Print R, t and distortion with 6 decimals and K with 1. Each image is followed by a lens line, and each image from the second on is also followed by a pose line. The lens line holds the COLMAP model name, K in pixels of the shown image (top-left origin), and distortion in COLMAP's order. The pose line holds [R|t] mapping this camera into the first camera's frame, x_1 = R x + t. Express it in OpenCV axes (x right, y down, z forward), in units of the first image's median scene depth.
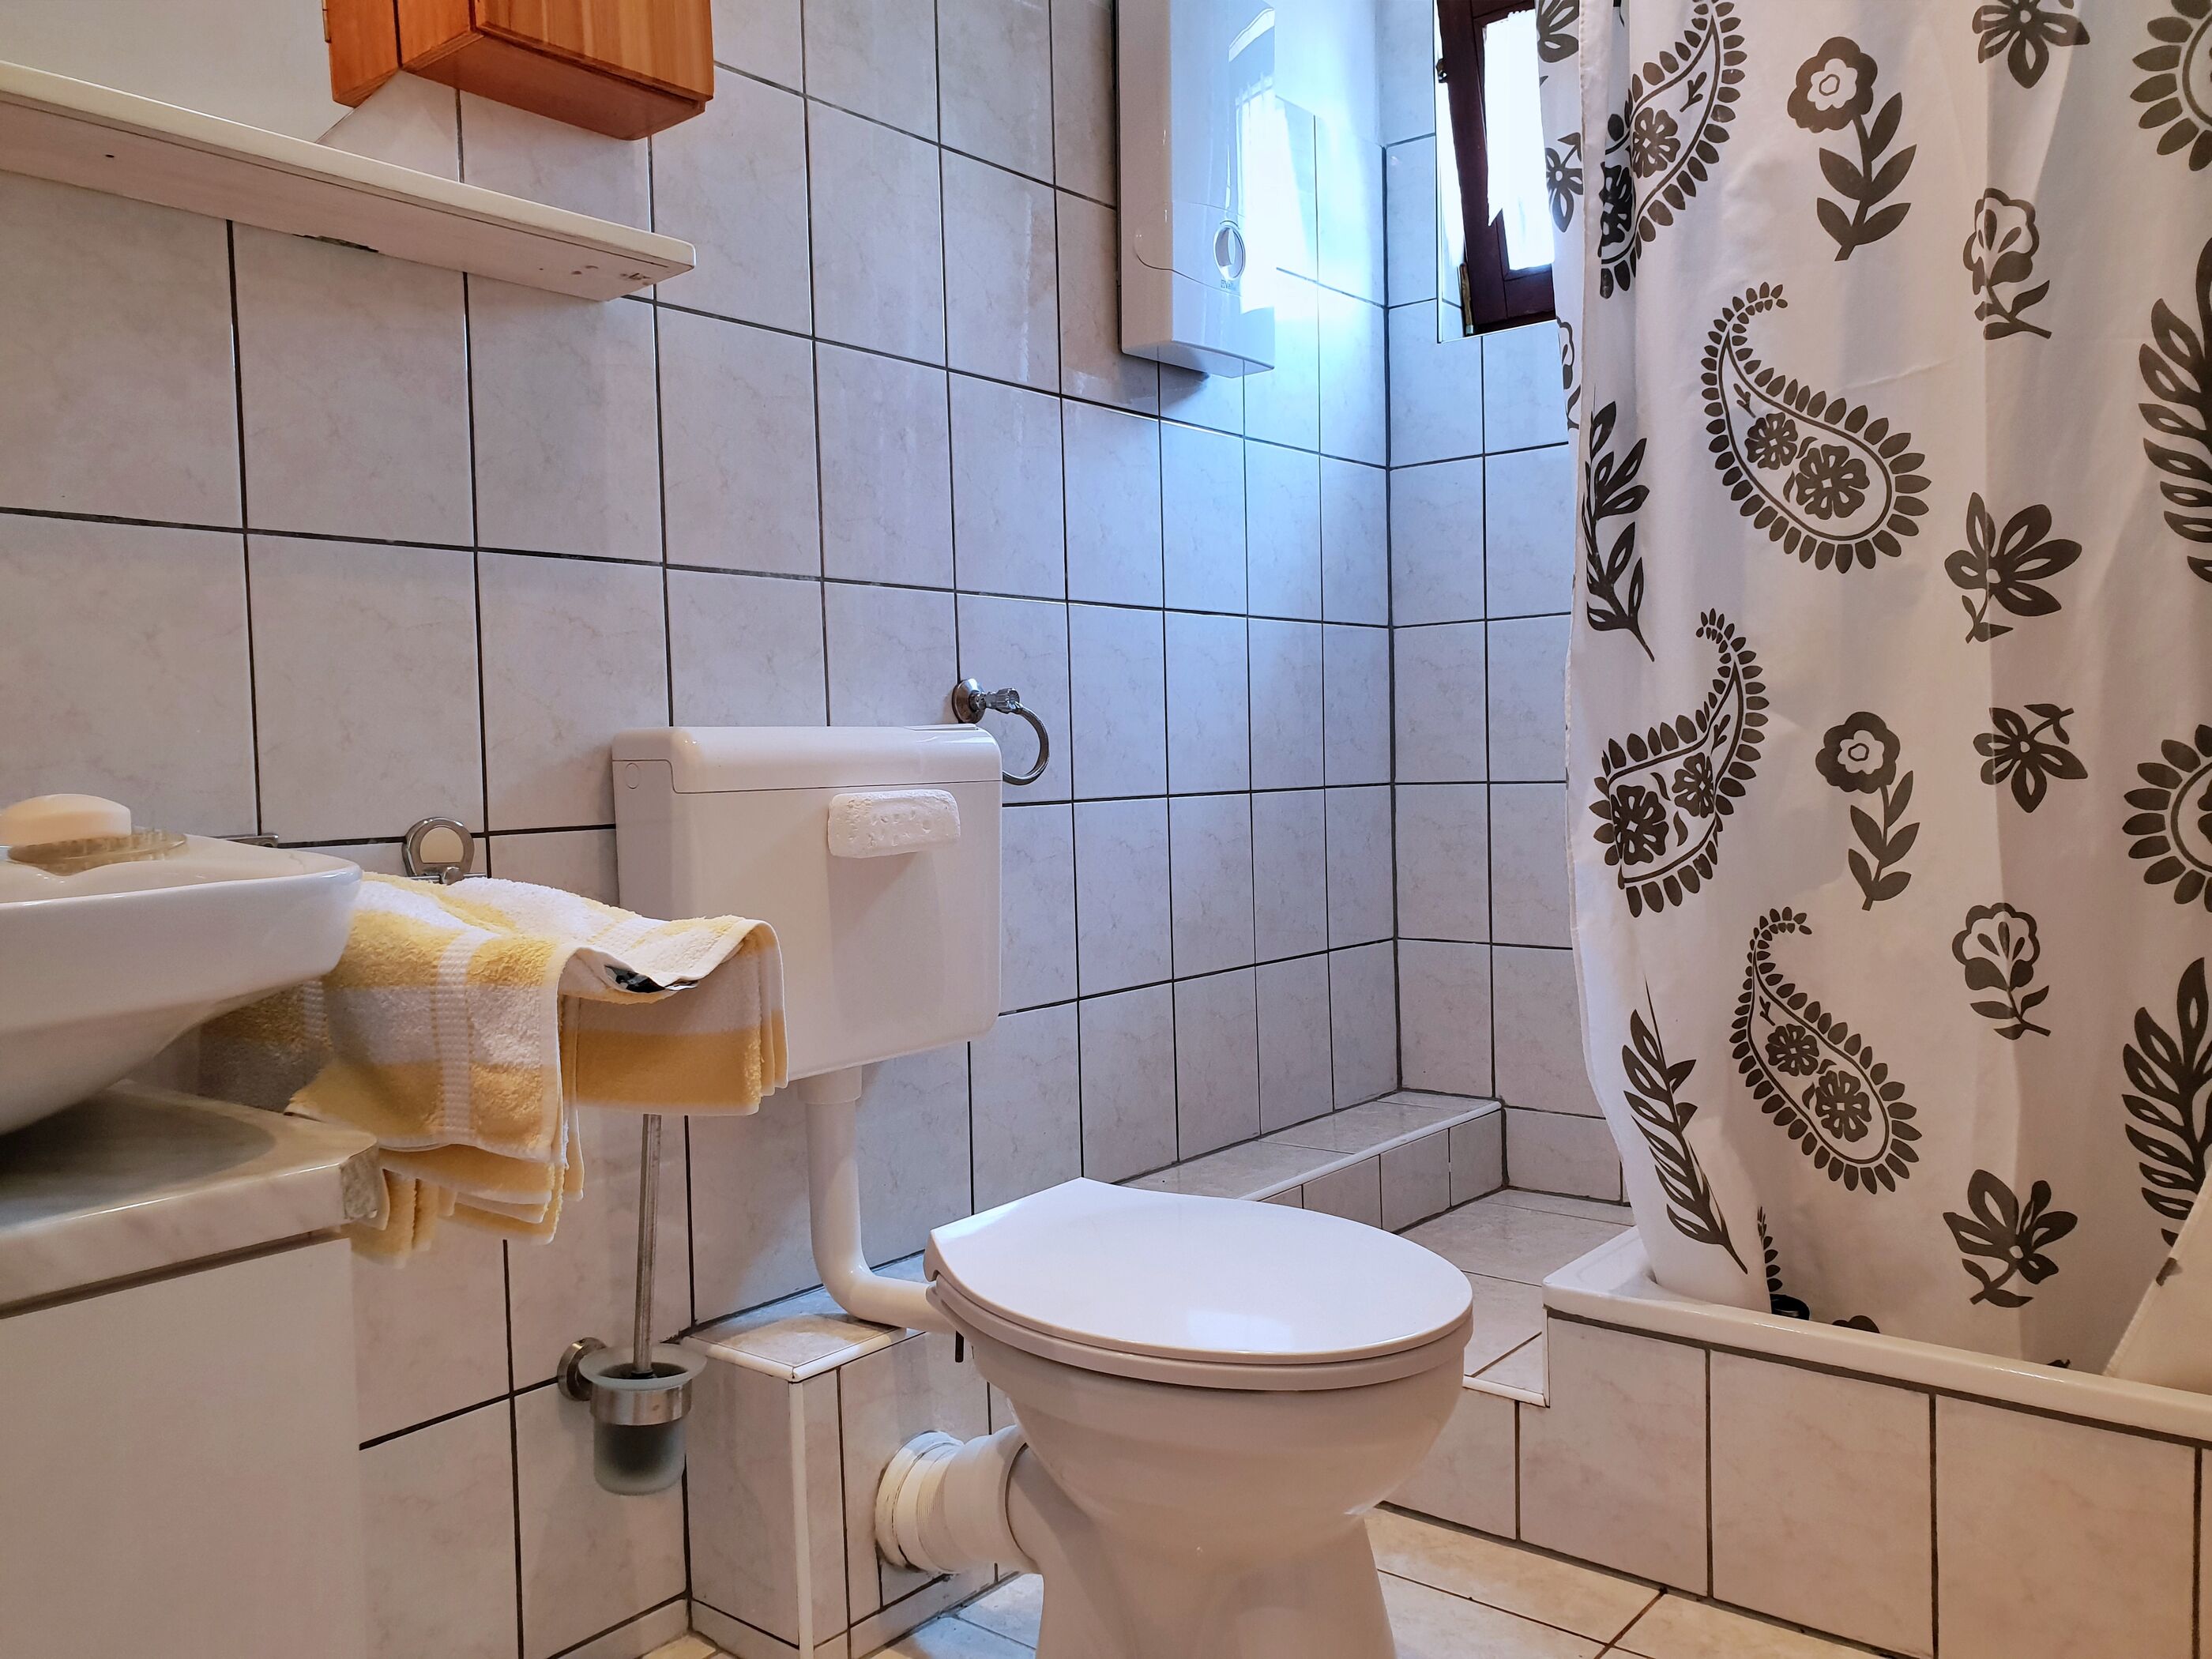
lens RADIAL K [[1786.6, 0, 1096.6], [0, 1786.6, 816.0], [0, 0, 1]] dist [0.076386, -0.082265]
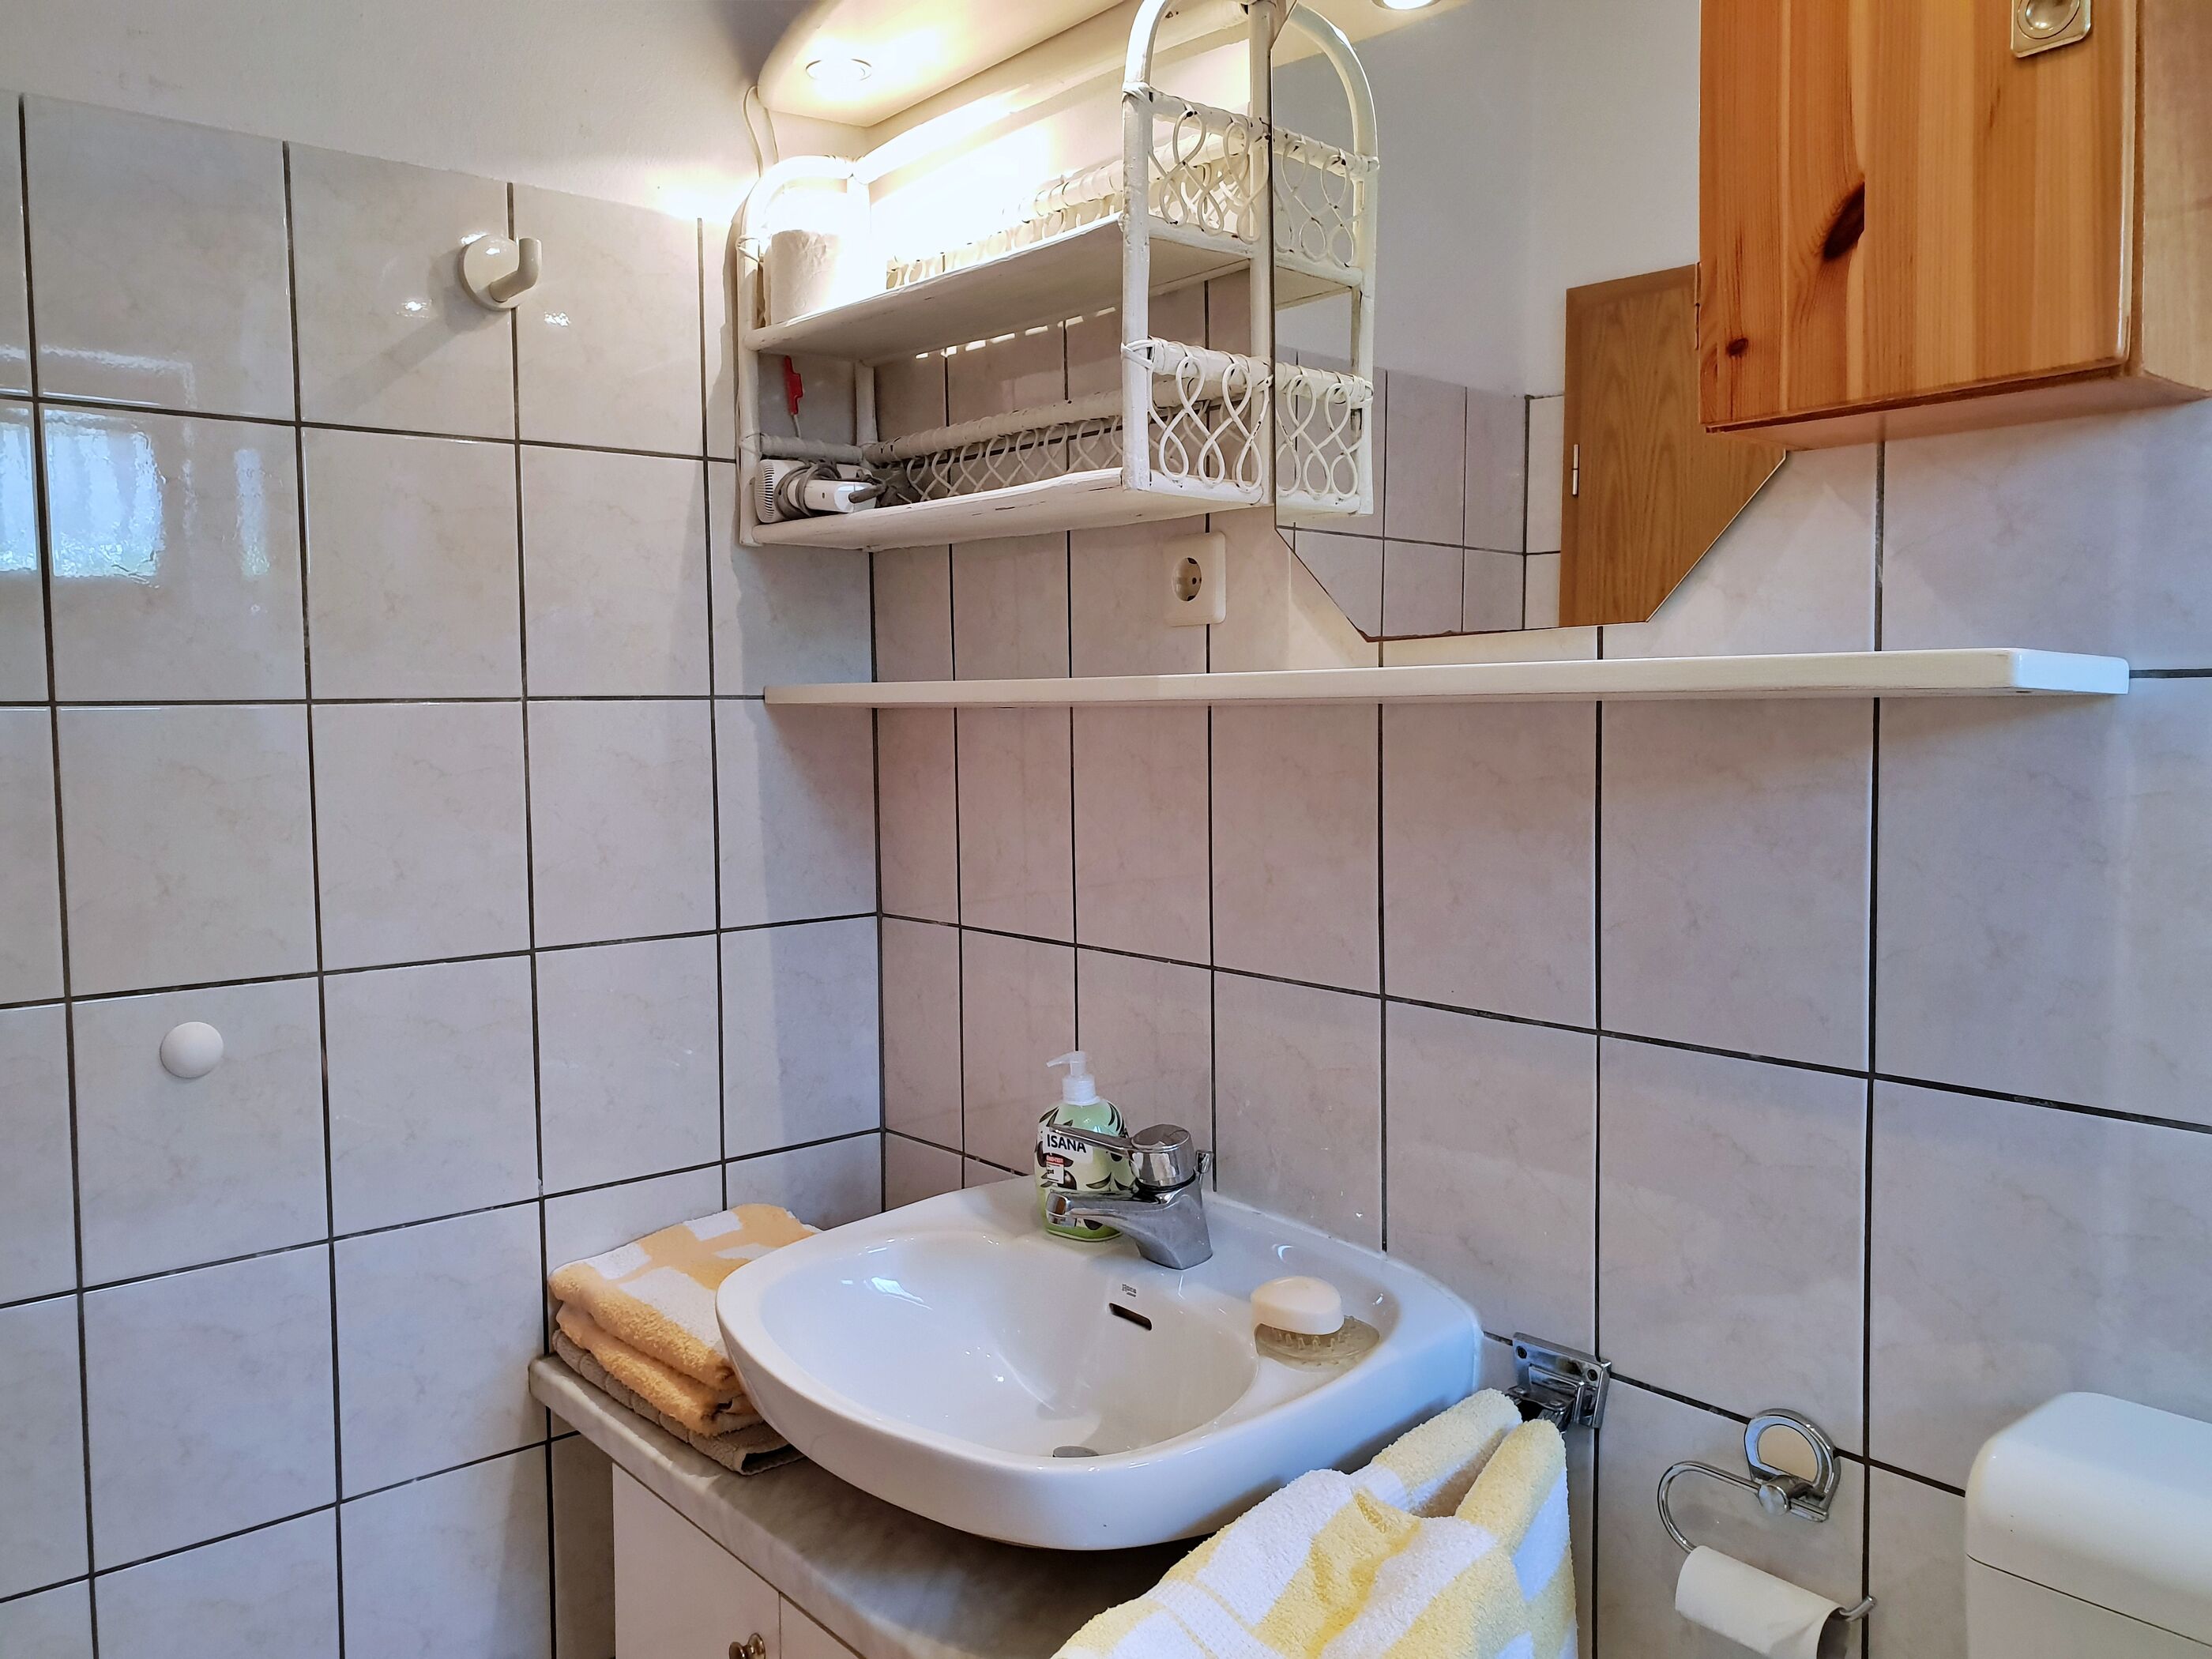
lens RADIAL K [[1773.7, 0, 1091.6], [0, 1773.7, 798.5], [0, 0, 1]] dist [0.031819, -0.005799]
pose [[-0.192422, 0.086791, -0.977467, 0.384702], [-0.015952, 0.995673, 0.091548, -0.304119], [0.981183, 0.033209, -0.190204, 0.788574]]
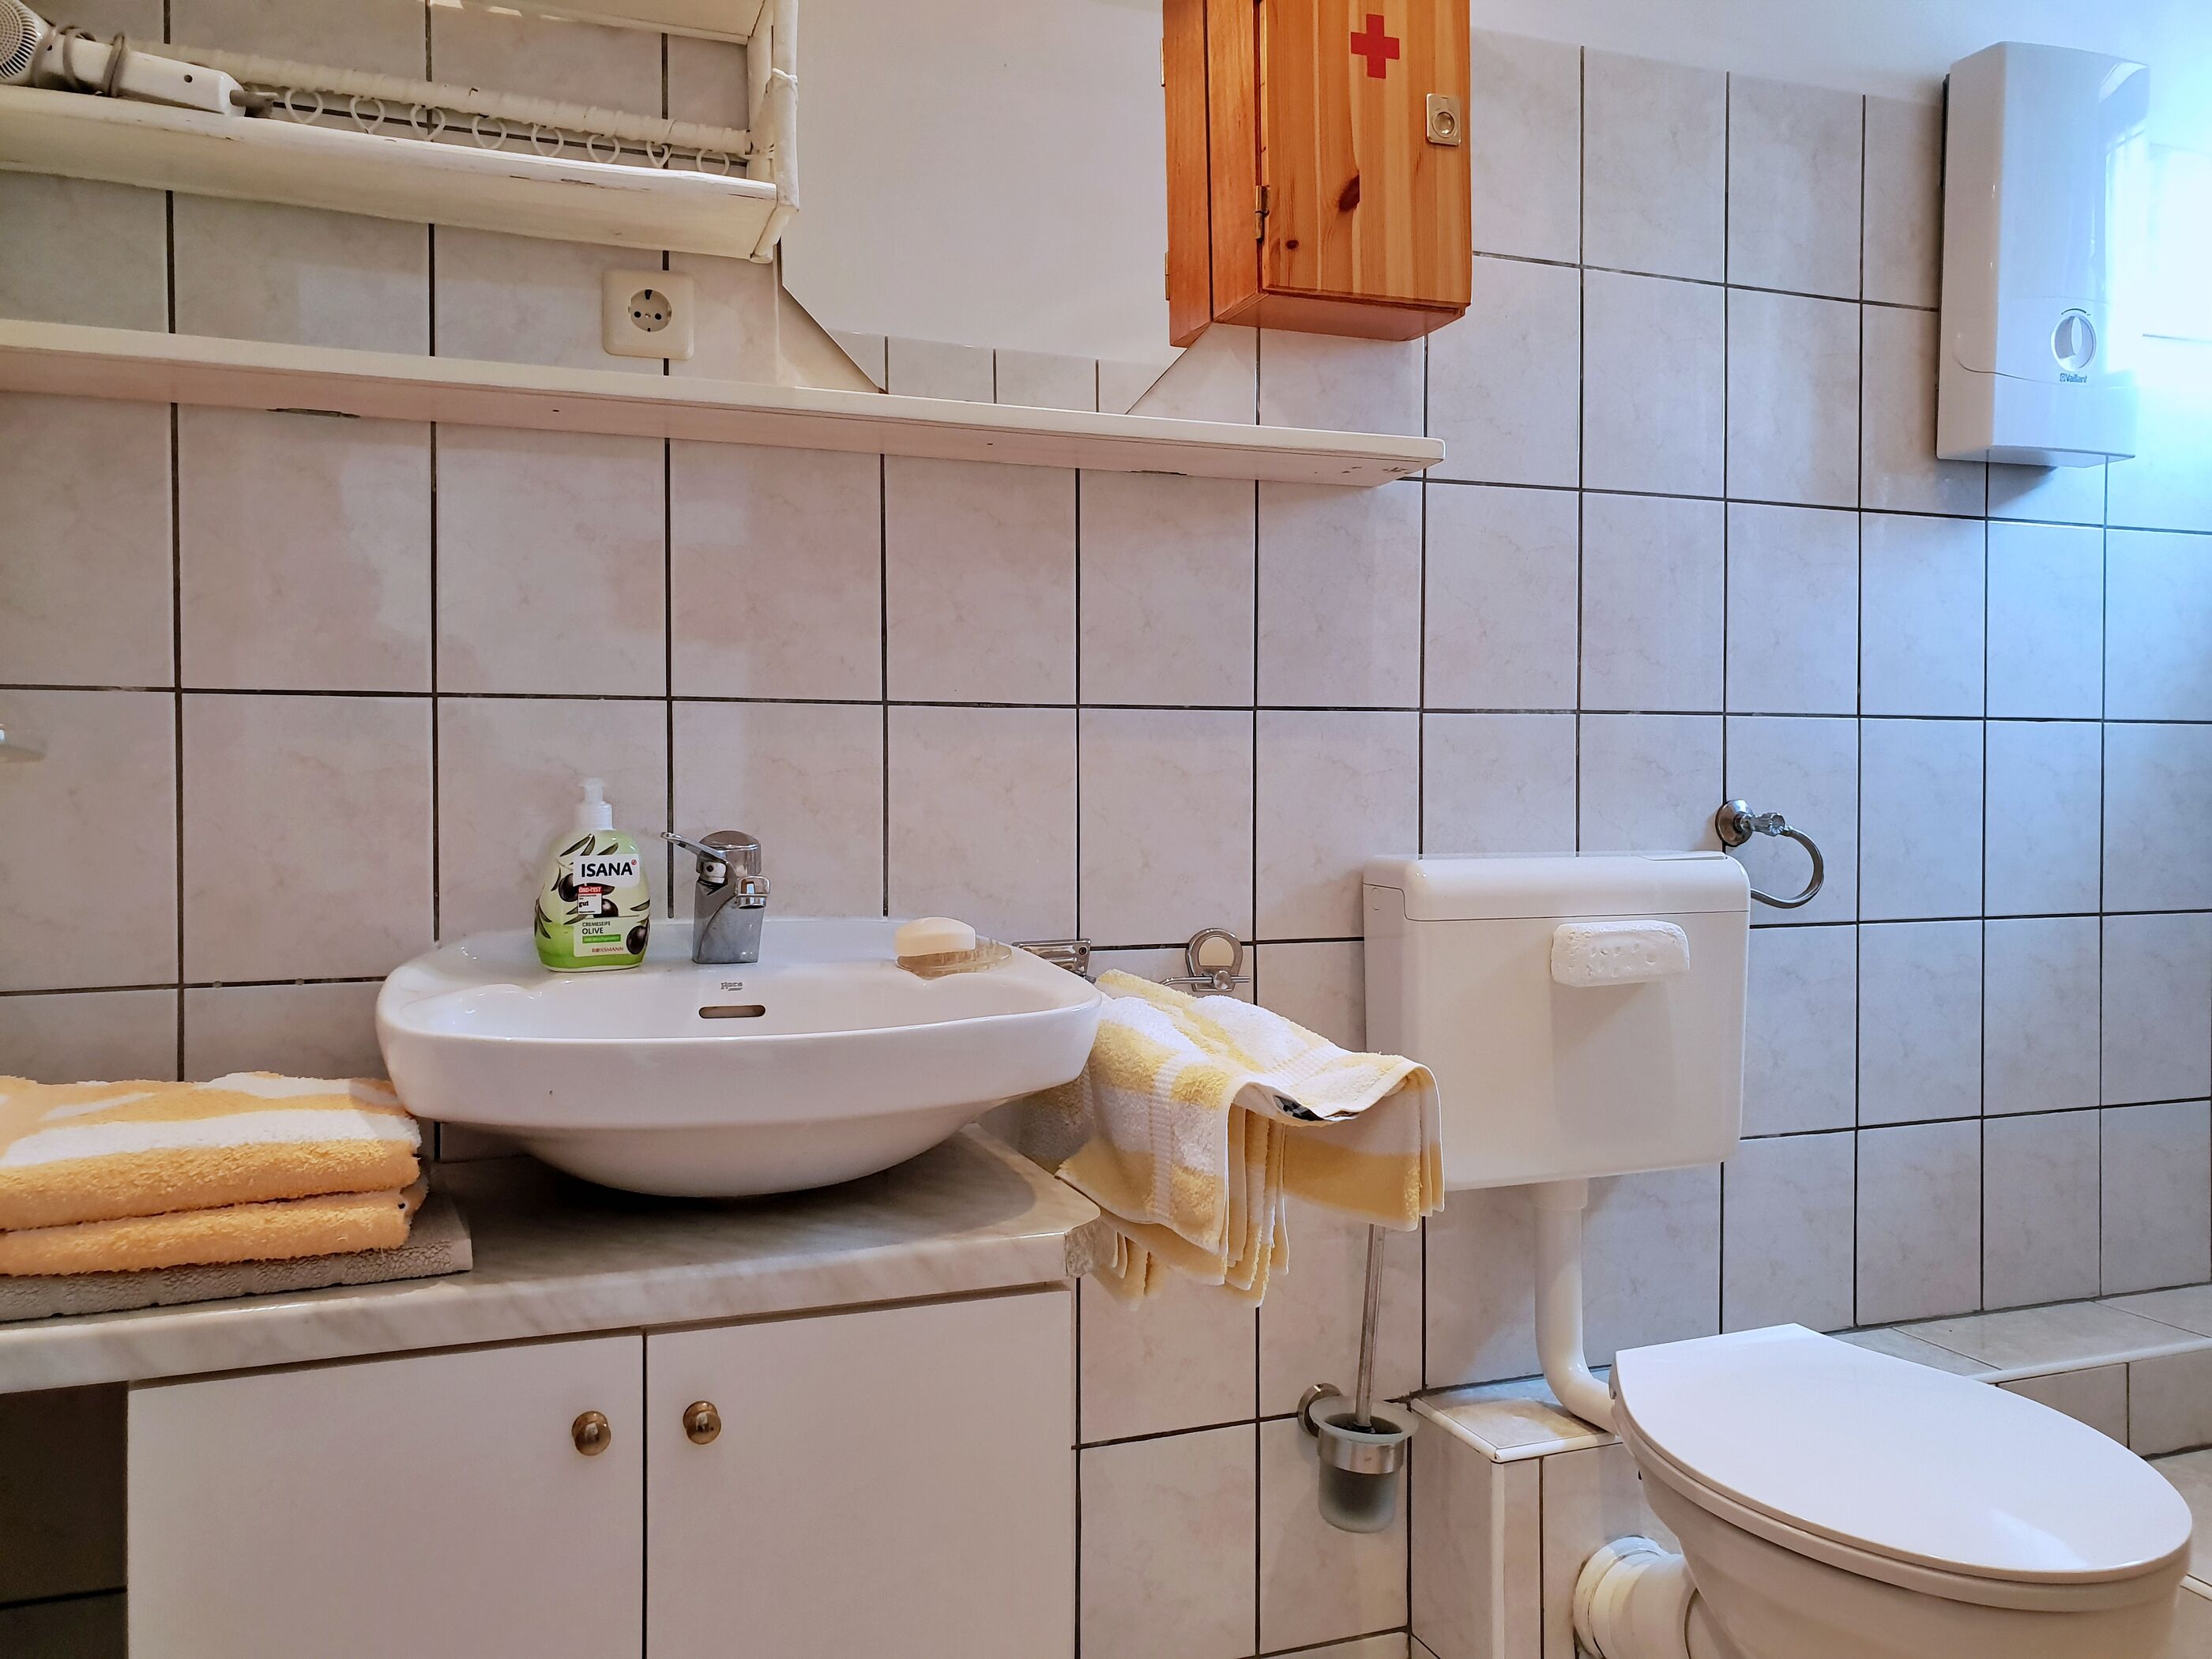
lens RADIAL K [[1786.6, 0, 1096.6], [0, 1786.6, 816.0], [0, 0, 1]] dist [0.076386, -0.082265]
pose [[0.872106, 0.034532, -0.488097, 0.141288], [-0.038970, 0.999240, 0.001065, -0.070135], [0.487763, 0.018092, 0.872789, -0.086035]]
